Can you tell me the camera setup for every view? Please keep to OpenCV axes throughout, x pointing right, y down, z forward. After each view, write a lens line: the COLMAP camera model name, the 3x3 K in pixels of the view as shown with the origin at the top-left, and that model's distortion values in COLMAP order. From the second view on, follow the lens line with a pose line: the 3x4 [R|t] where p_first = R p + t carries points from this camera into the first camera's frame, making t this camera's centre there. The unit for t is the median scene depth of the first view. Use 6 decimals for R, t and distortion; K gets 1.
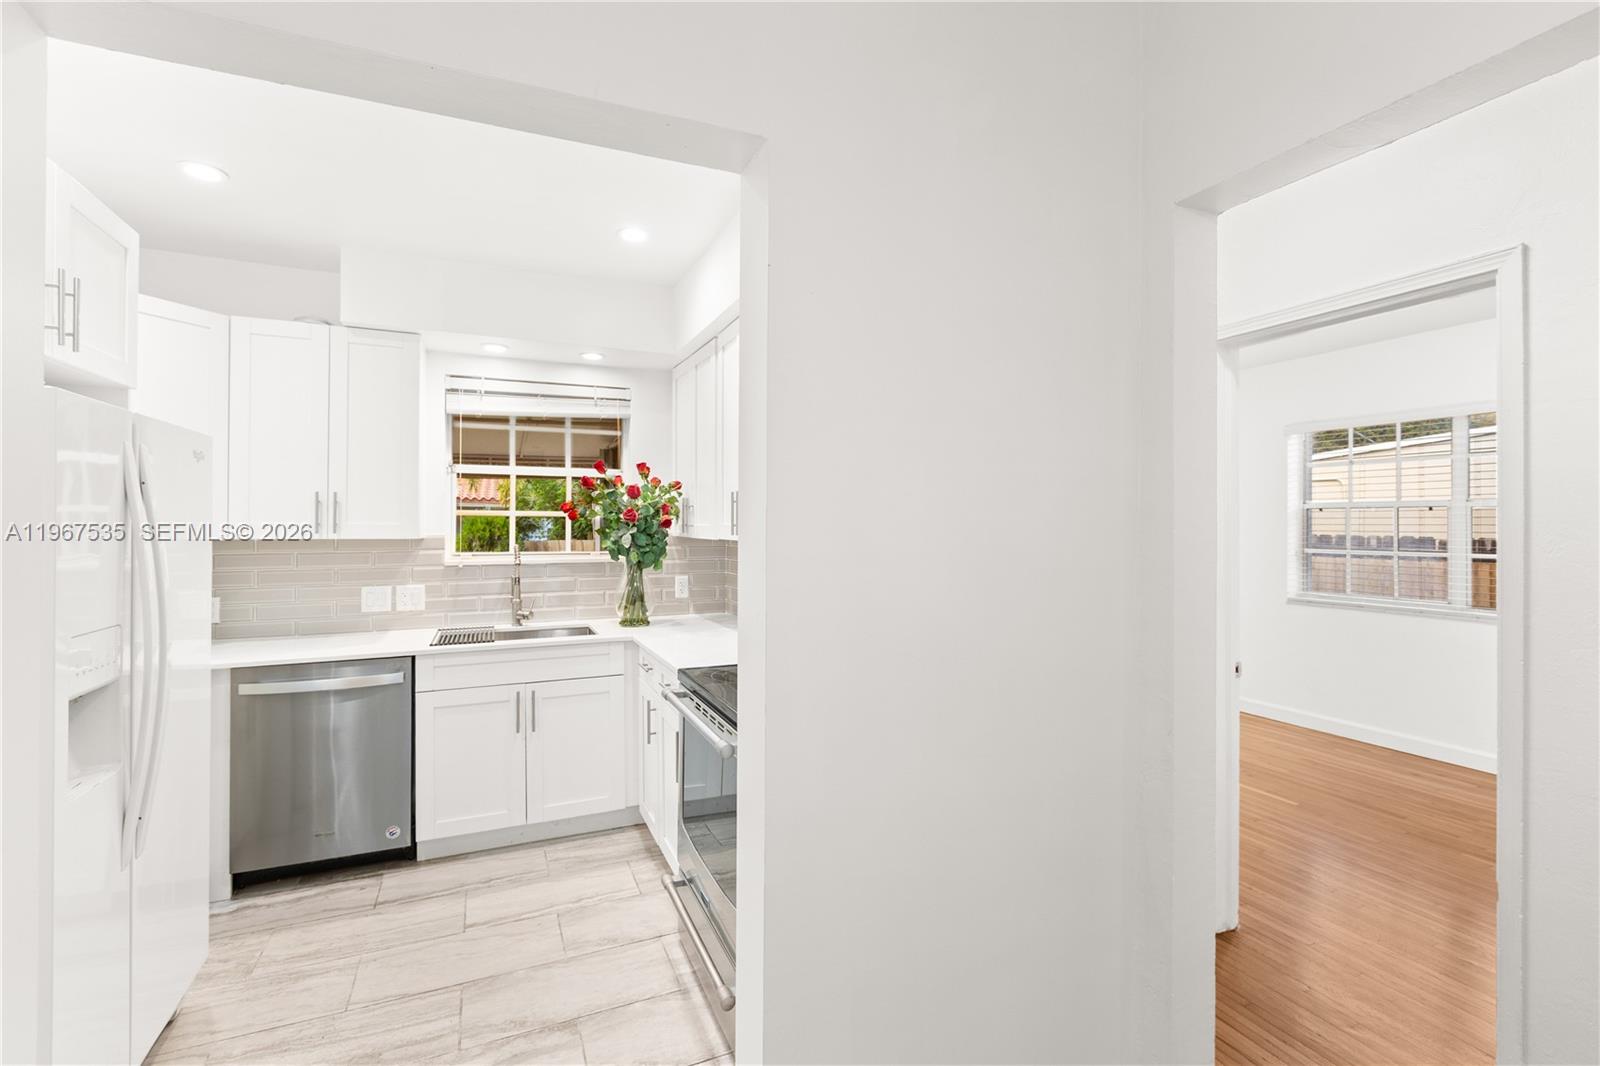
lens RADIAL K [[709.8, 0, 790.7], [0, 709.8, 522.1], [0, 0, 1]] dist [0.002629, -0.003080]
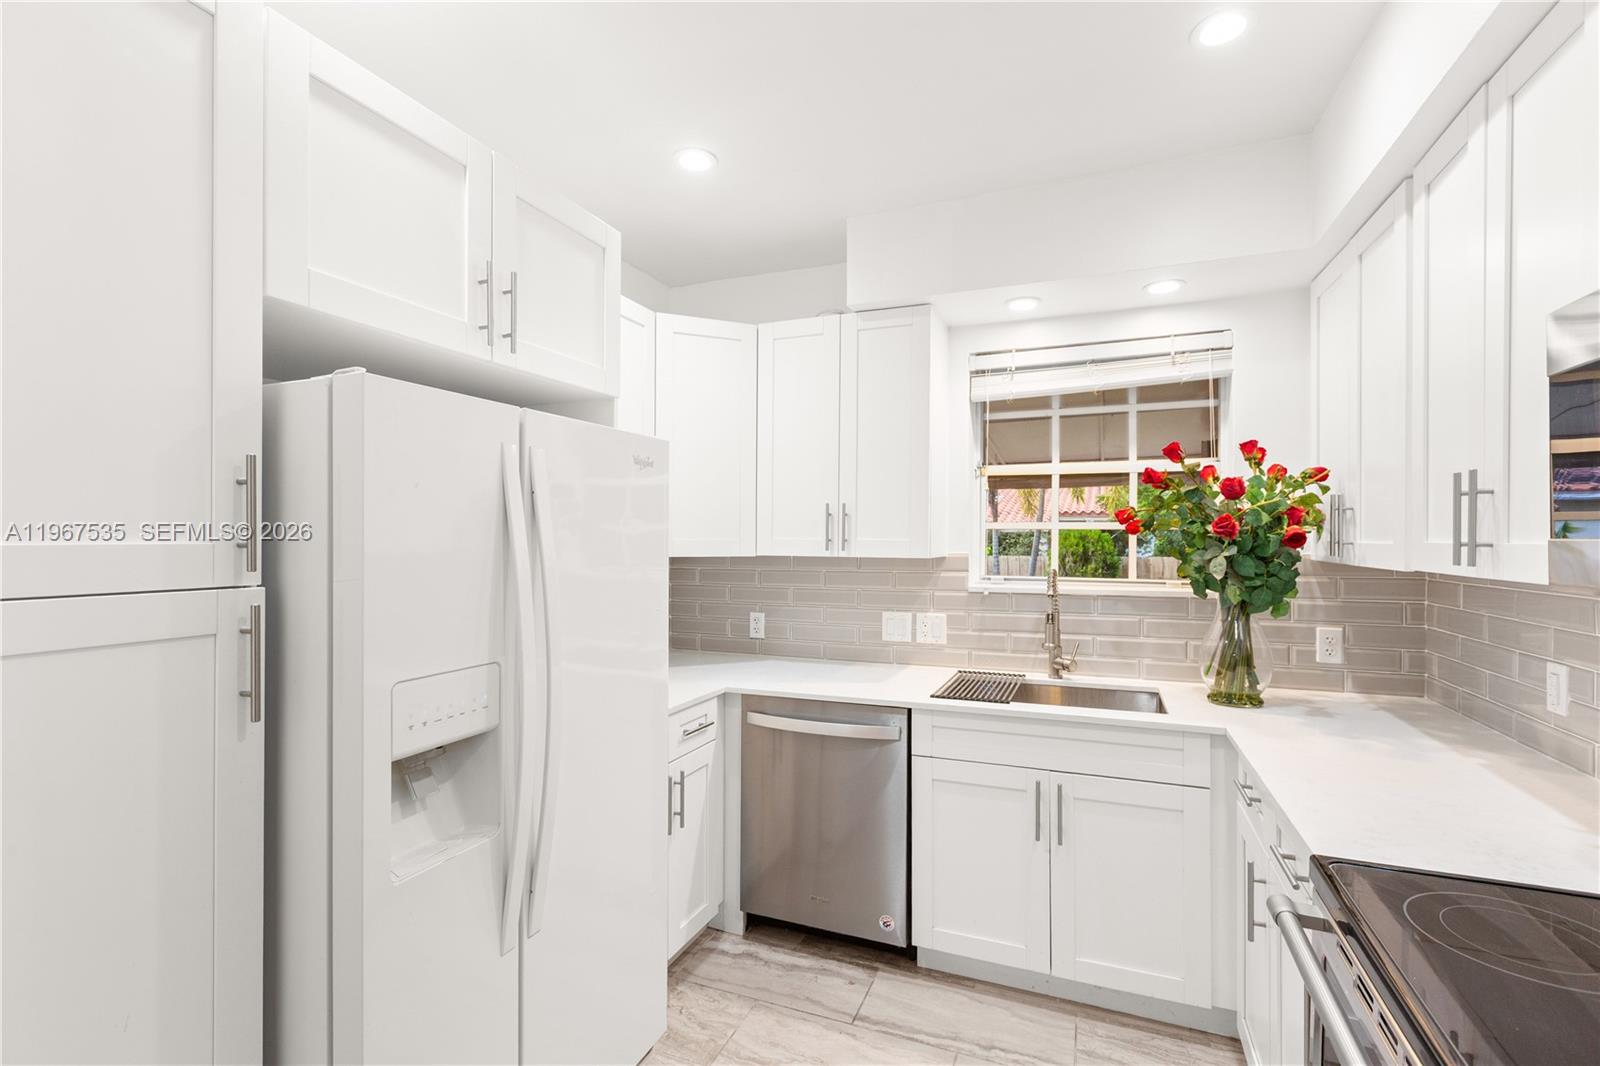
lens RADIAL K [[709.8, 0, 813.9], [0, 709.8, 543.4], [0, 0, 1]] dist [0.002629, -0.003080]
pose [[0.706932, 0.005206, -0.707262, -0.045970], [0.002225, 0.999952, 0.009584, -0.001554], [0.707278, -0.008349, 0.706886, 0.335574]]
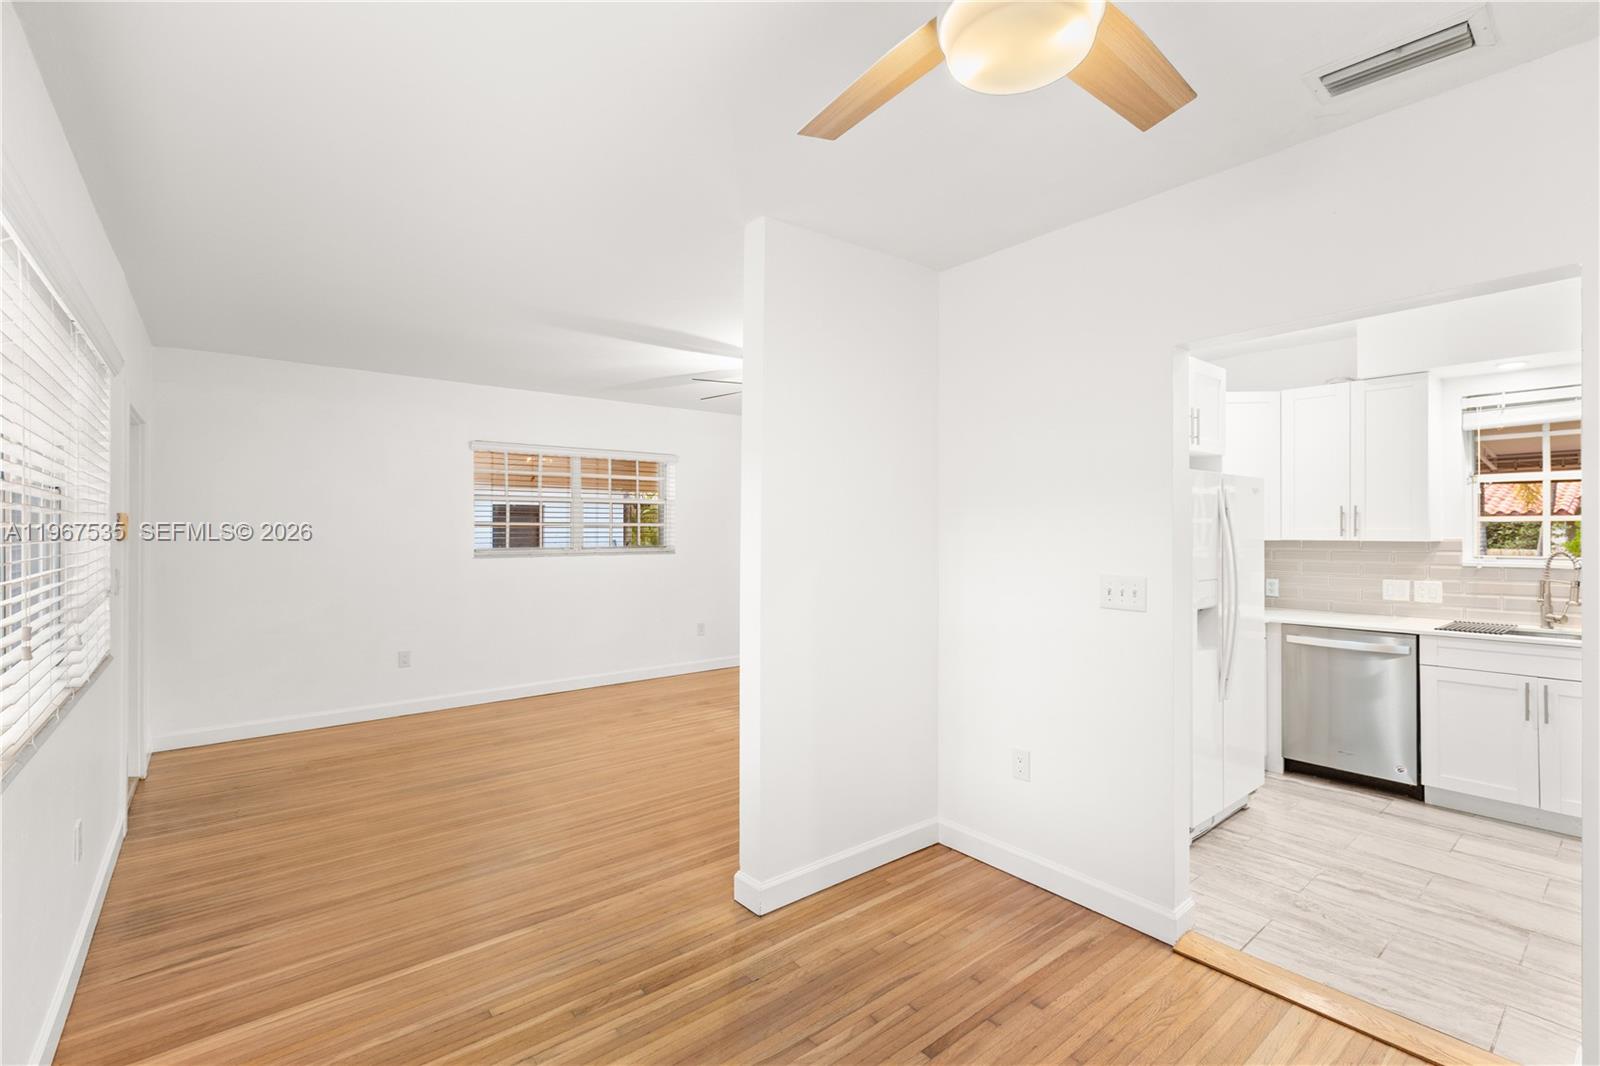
lens RADIAL K [[709.8, 0, 805.9], [0, 709.8, 523.6], [0, 0, 1]] dist [0.002629, -0.003080]
pose [[0.272864, -0.009884, -0.962002, 0.343563], [0.004663, 0.999949, -0.008951, -0.001018], [0.962041, -0.002043, 0.272896, -0.341977]]
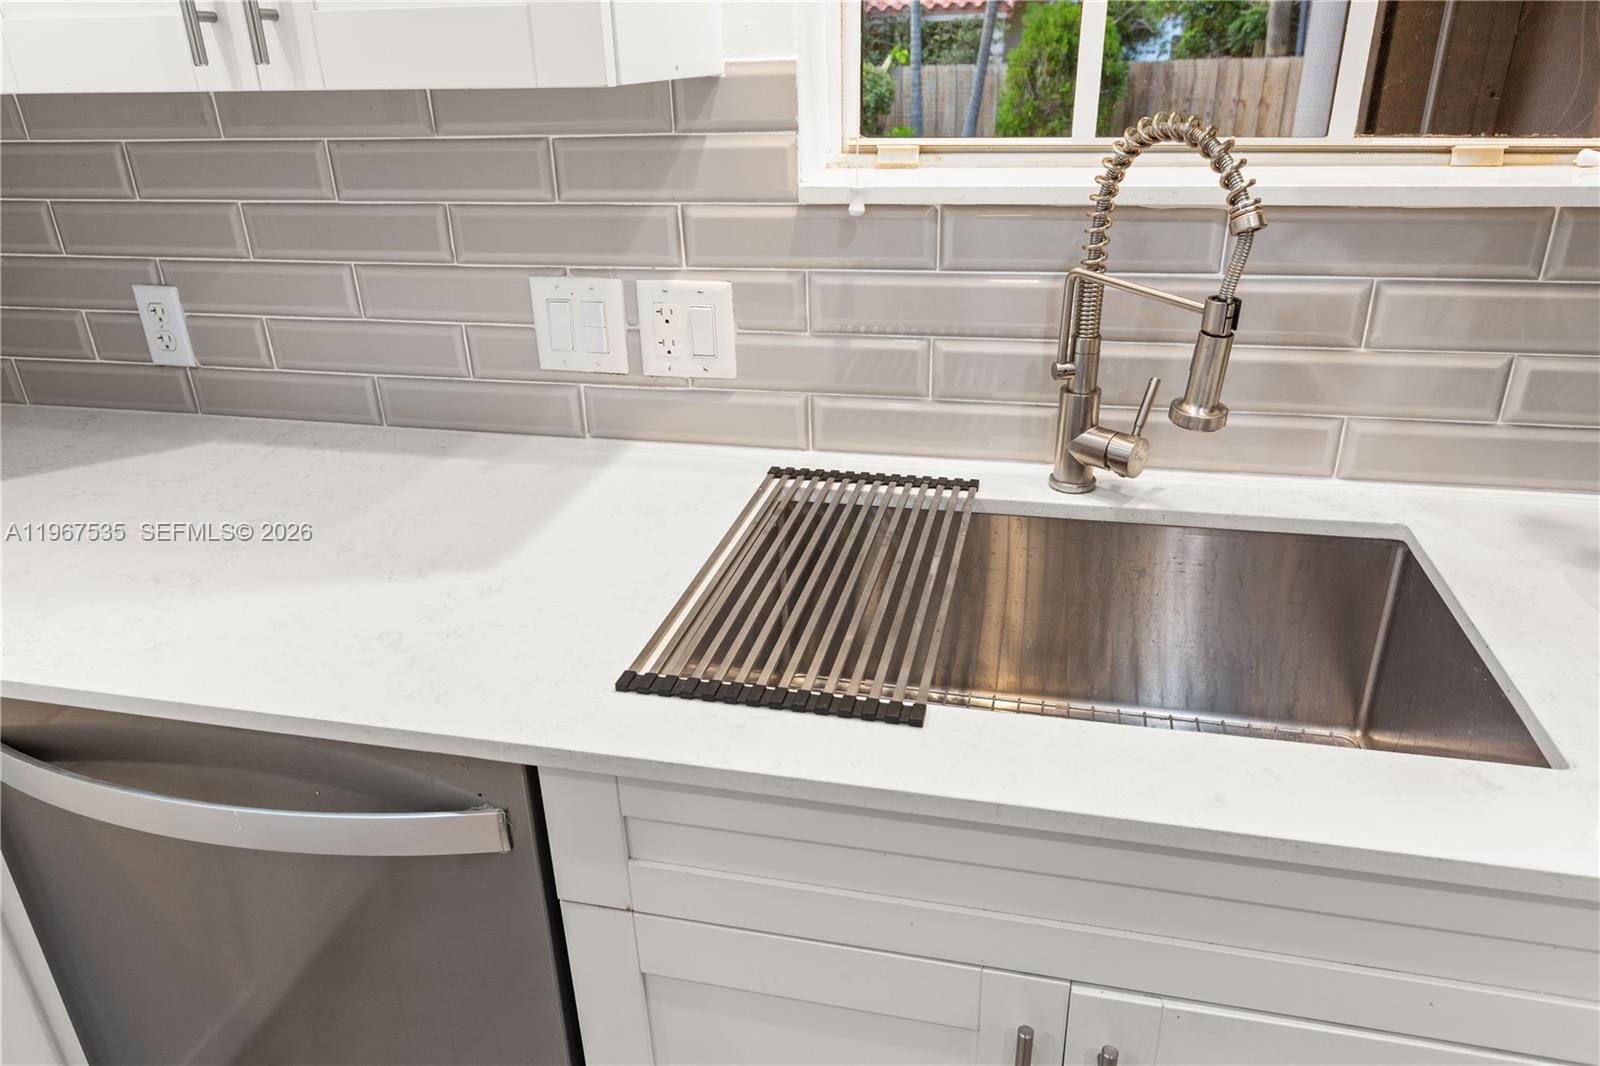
lens RADIAL K [[1058.8, 0, 807.8], [0, 1058.8, 520.5], [0, 0, 1]] dist [-0.005410, 0.000891]
pose [[0.807527, 0.226057, -0.544792, -0.295402], [0.026765, 0.908646, 0.416708, 0.012064], [0.589223, -0.351085, 0.727706, 0.774918]]
